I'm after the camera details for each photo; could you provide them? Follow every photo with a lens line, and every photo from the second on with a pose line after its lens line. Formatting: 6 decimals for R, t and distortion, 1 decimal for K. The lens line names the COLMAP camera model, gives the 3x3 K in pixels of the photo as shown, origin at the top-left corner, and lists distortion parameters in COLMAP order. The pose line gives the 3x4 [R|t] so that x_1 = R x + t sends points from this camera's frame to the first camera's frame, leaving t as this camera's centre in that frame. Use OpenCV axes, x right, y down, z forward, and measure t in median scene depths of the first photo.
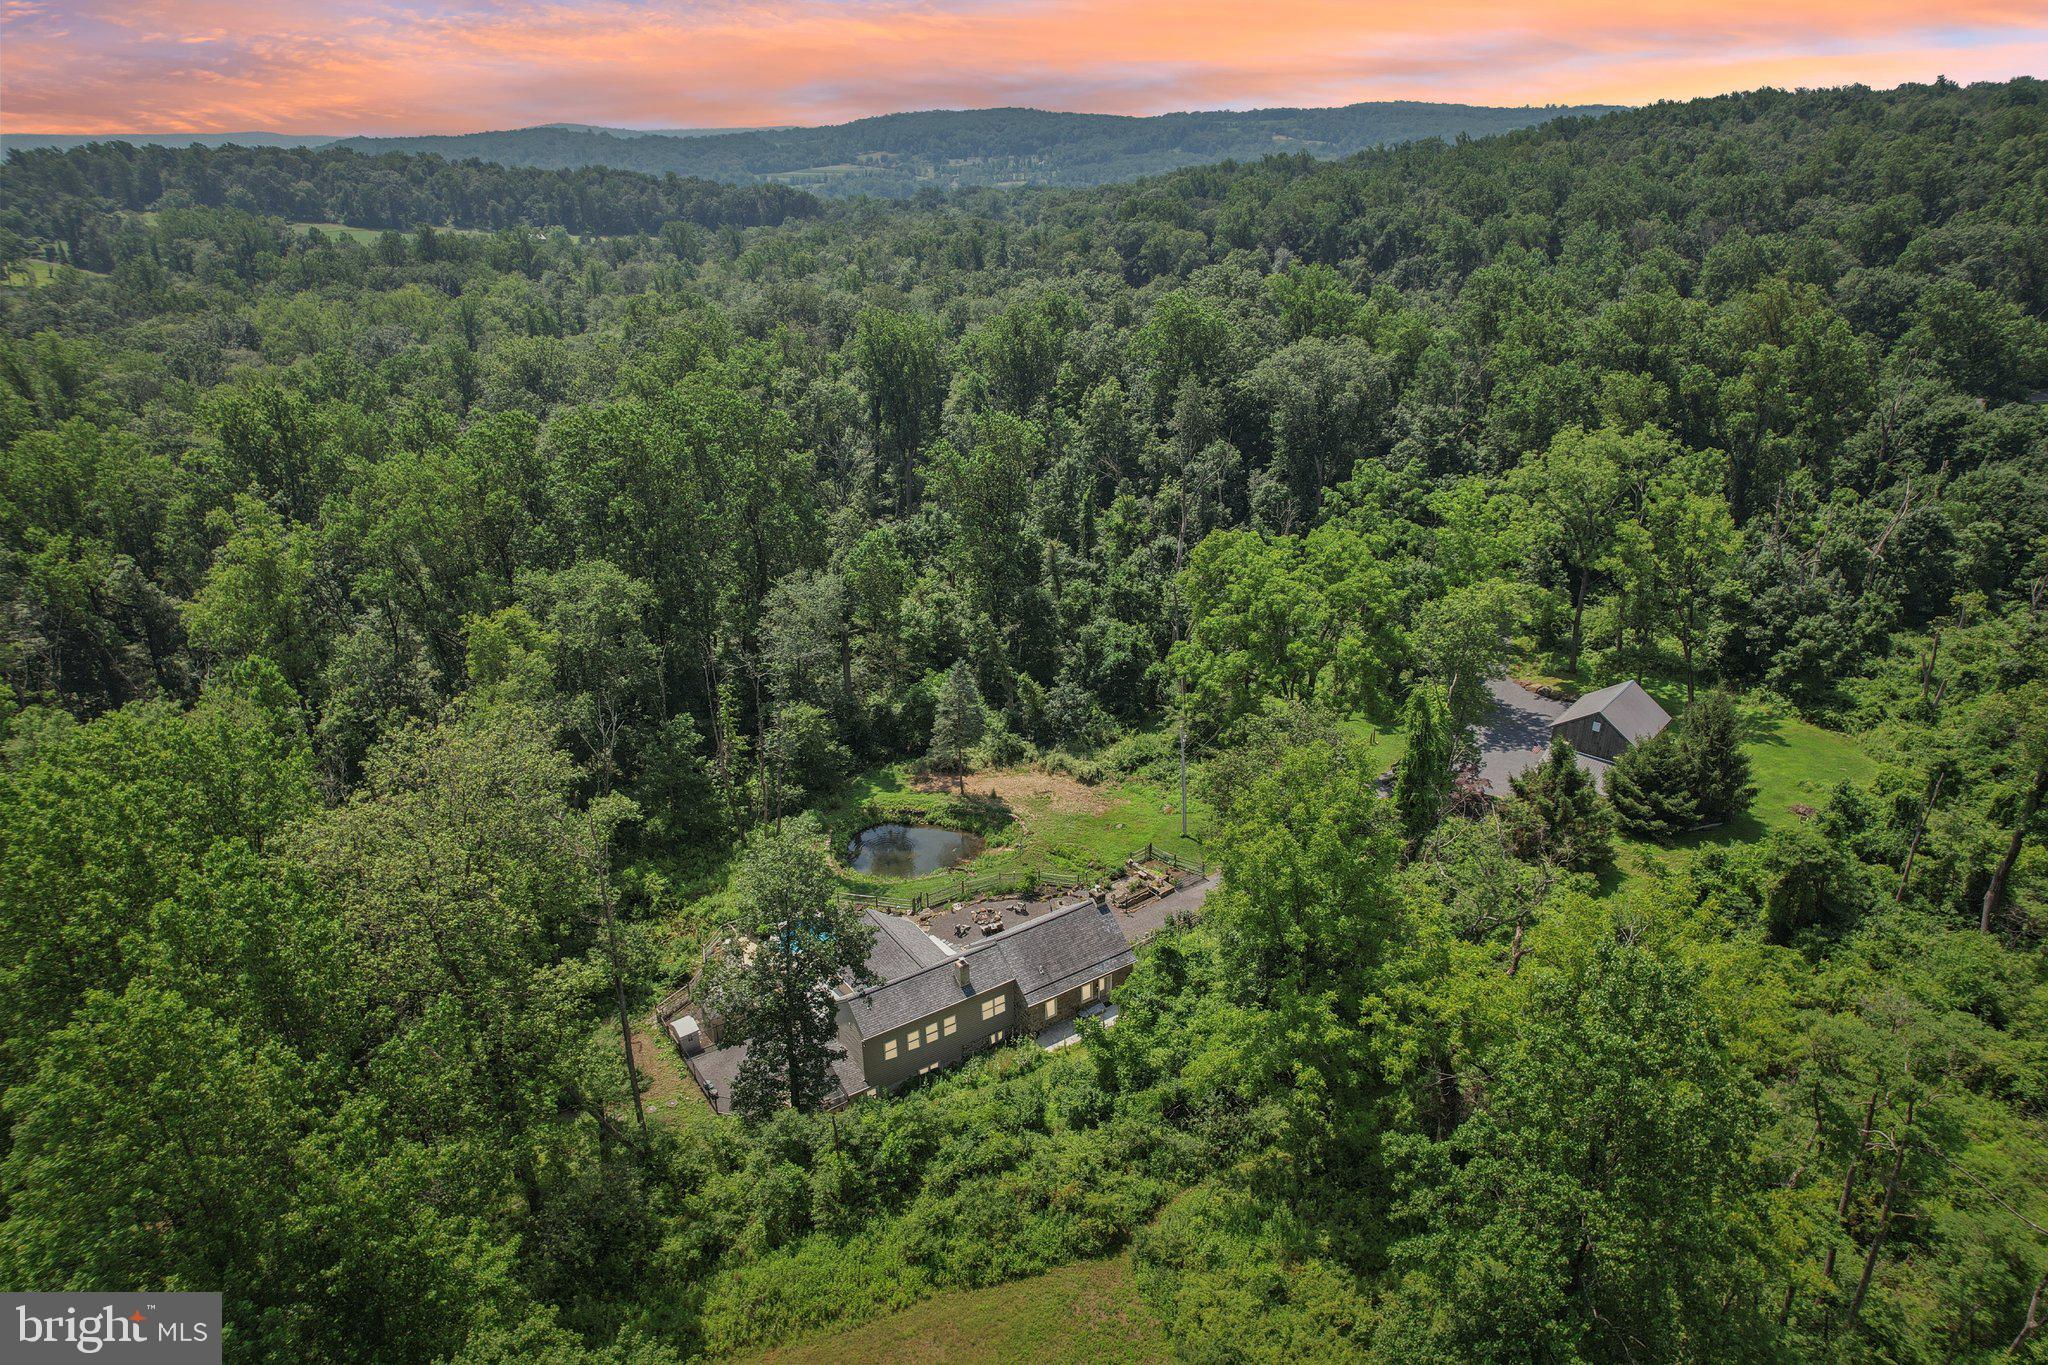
lens RADIAL K [[1308.8, 0, 1023.1], [0, 1308.8, 685.5], [0, 0, 1]] dist [-0.026456, 0.006662]
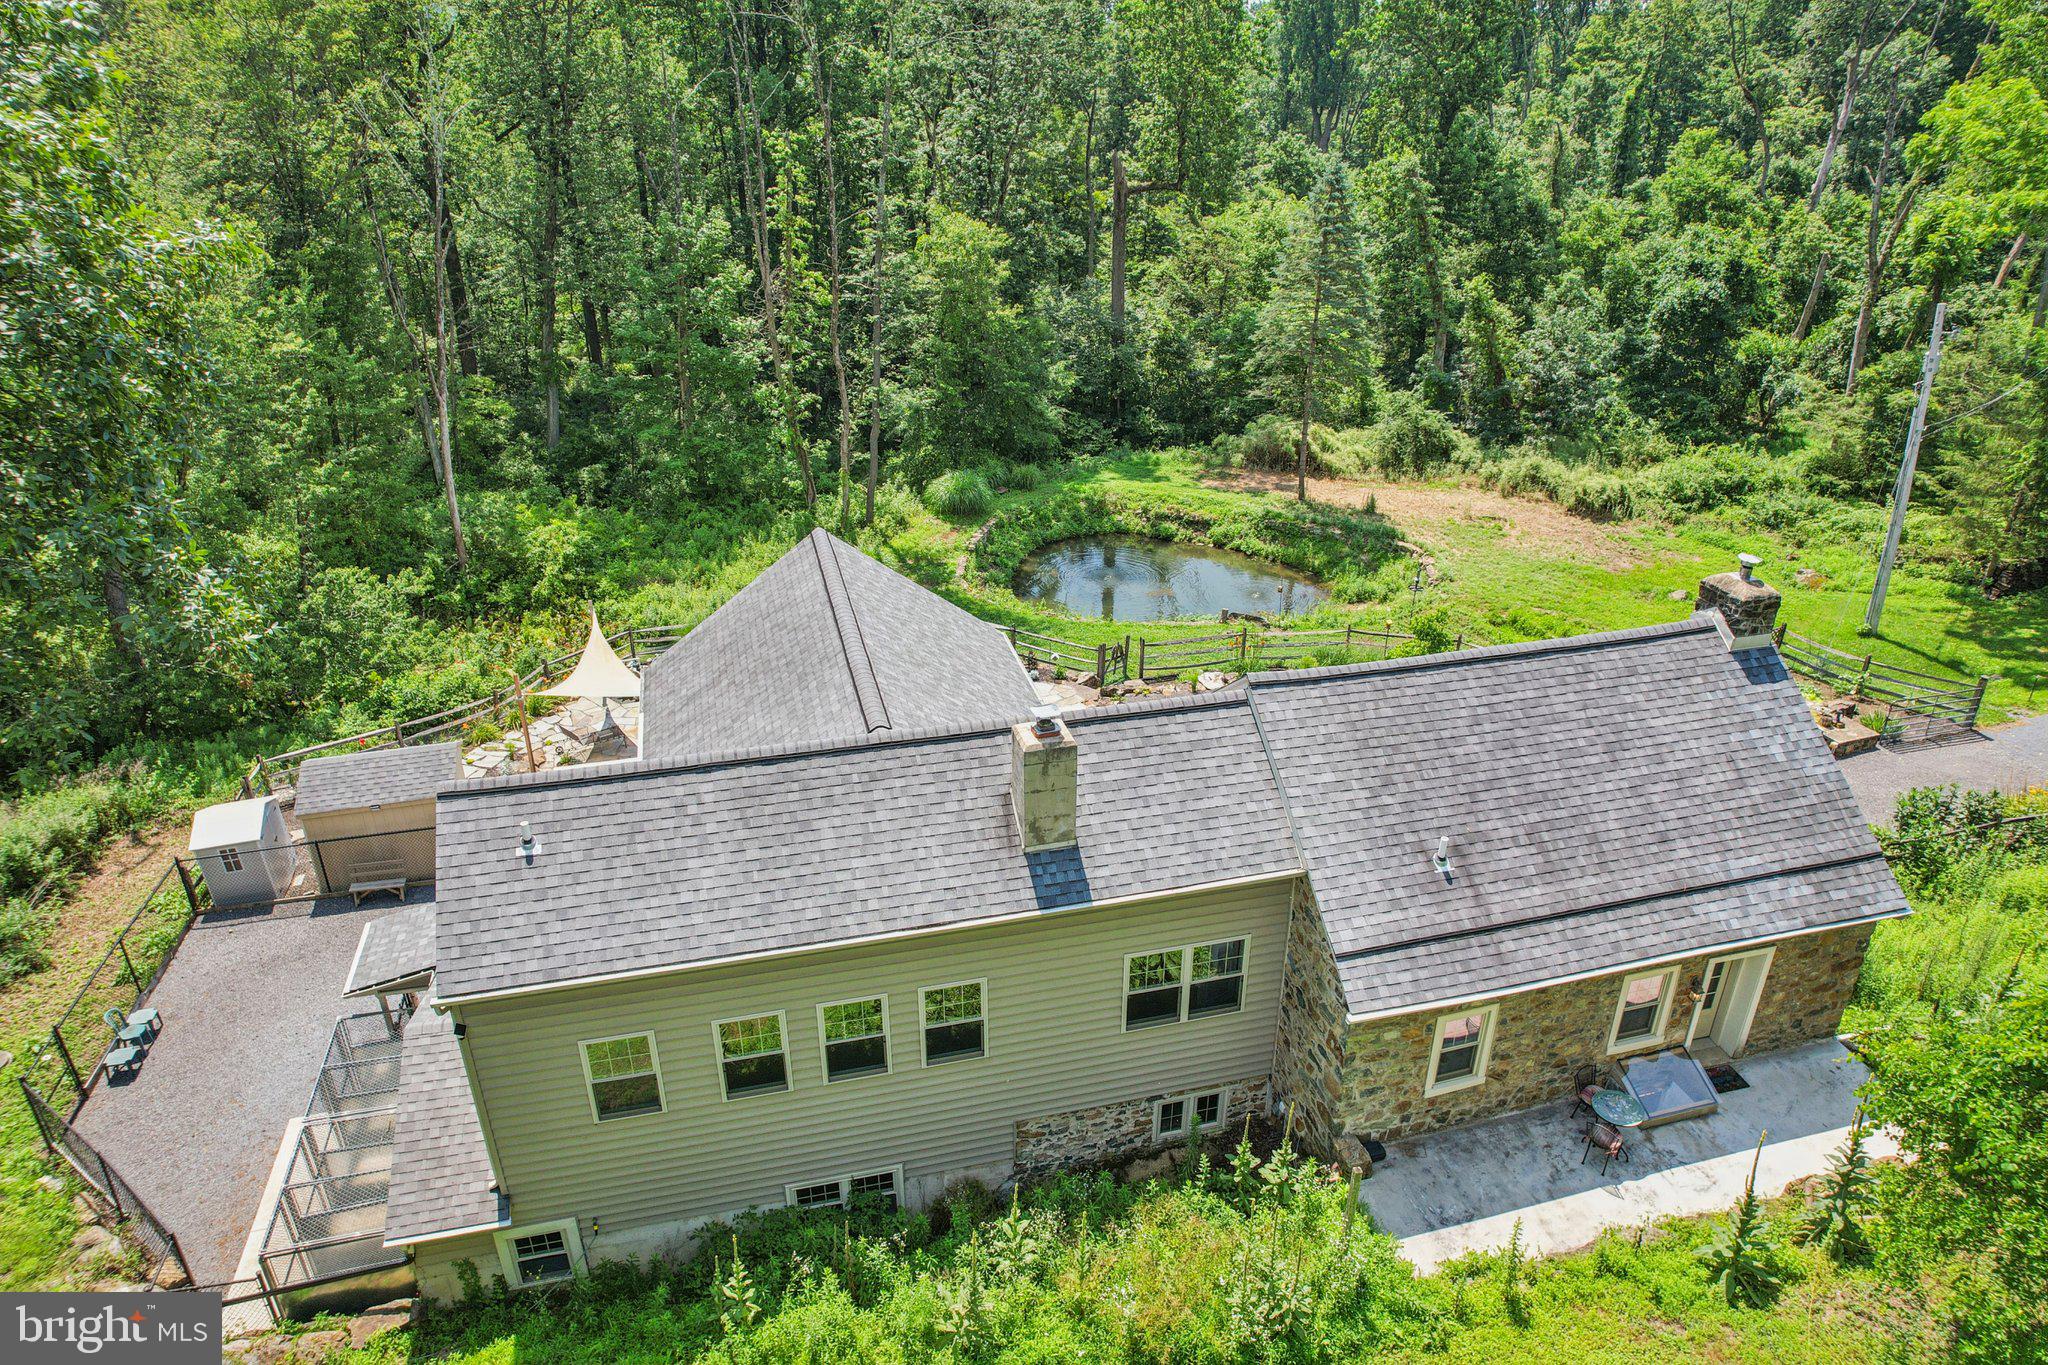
lens RADIAL K [[1308.8, 0, 1027.3], [0, 1308.8, 681.2], [0, 0, 1]] dist [-0.026456, 0.006662]
pose [[0.944917, 0.152007, -0.289871, 0.005044], [-0.137909, 0.988068, 0.068582, 0.123159], [0.296837, -0.024828, 0.954605, 0.521087]]
